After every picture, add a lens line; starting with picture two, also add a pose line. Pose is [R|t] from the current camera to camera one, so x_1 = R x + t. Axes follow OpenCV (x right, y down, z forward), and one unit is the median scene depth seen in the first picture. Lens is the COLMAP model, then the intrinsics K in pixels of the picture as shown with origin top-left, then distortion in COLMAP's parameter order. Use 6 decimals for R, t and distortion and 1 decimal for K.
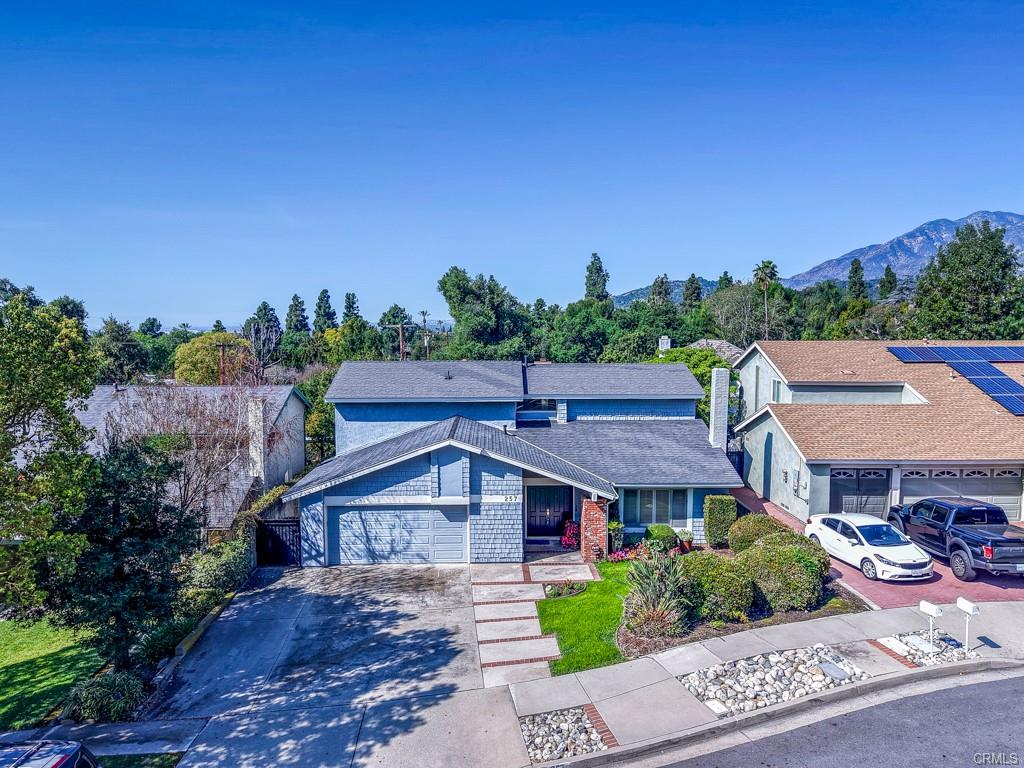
lens RADIAL K [[685.7, 0, 512.0], [0, 685.7, 384.0], [0, 0, 1]] dist [0.018127, -0.006683]
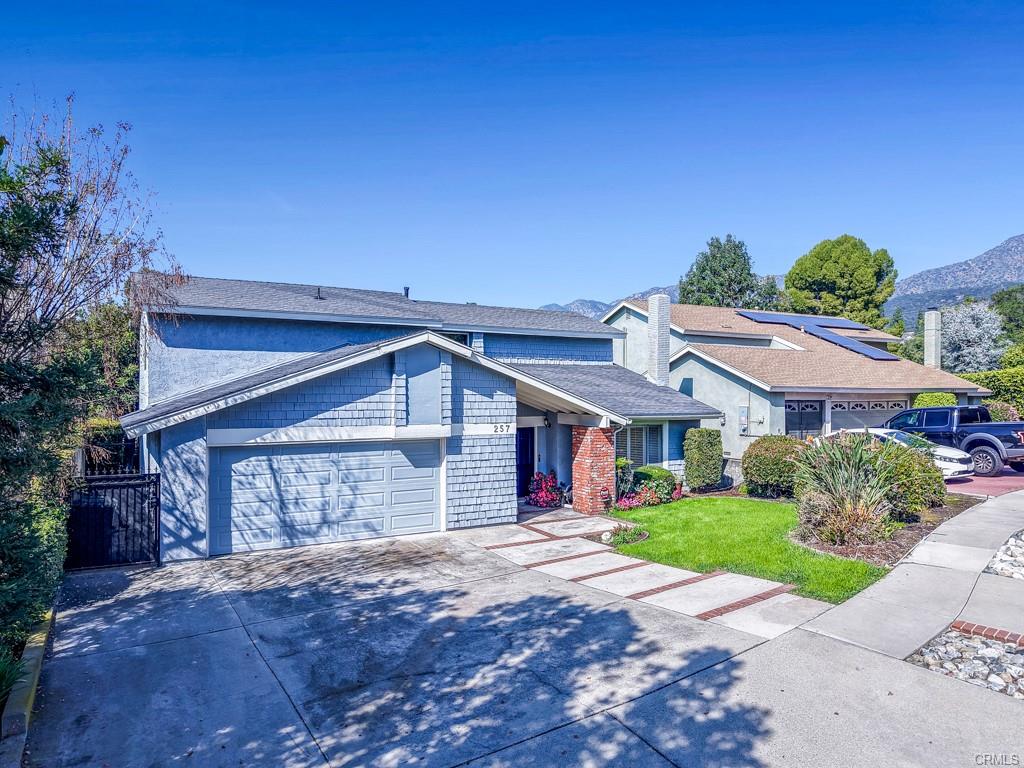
lens RADIAL K [[685.7, 0, 512.0], [0, 685.7, 384.0], [0, 0, 1]] dist [0.018127, -0.006683]
pose [[0.883034, 0.008903, 0.469224, -0.319219], [0.035584, 0.995672, -0.085857, 0.185028], [-0.467958, 0.092512, 0.878895, 0.394545]]
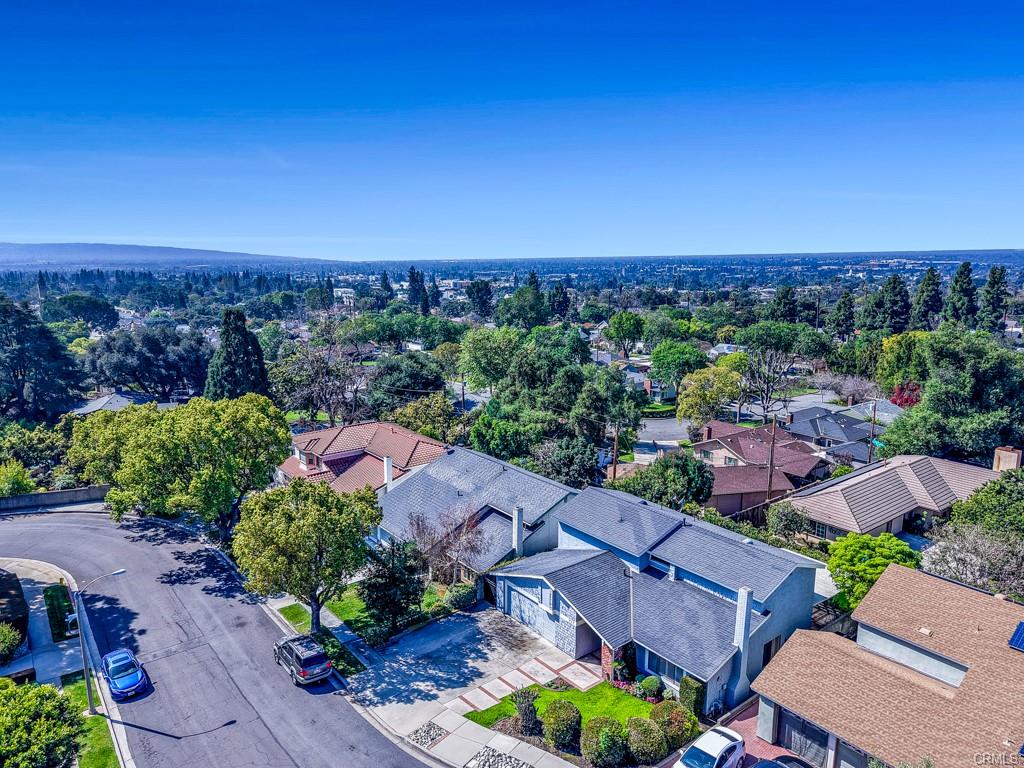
lens RADIAL K [[734.3, 0, 541.8], [0, 734.3, 385.5], [0, 0, 1]] dist [0.026410, -0.000242]
pose [[0.618381, 0.175489, -0.766034, 1.269867], [-0.082596, 0.983863, 0.158716, -0.703329], [0.781526, -0.034875, 0.622898, -0.176054]]
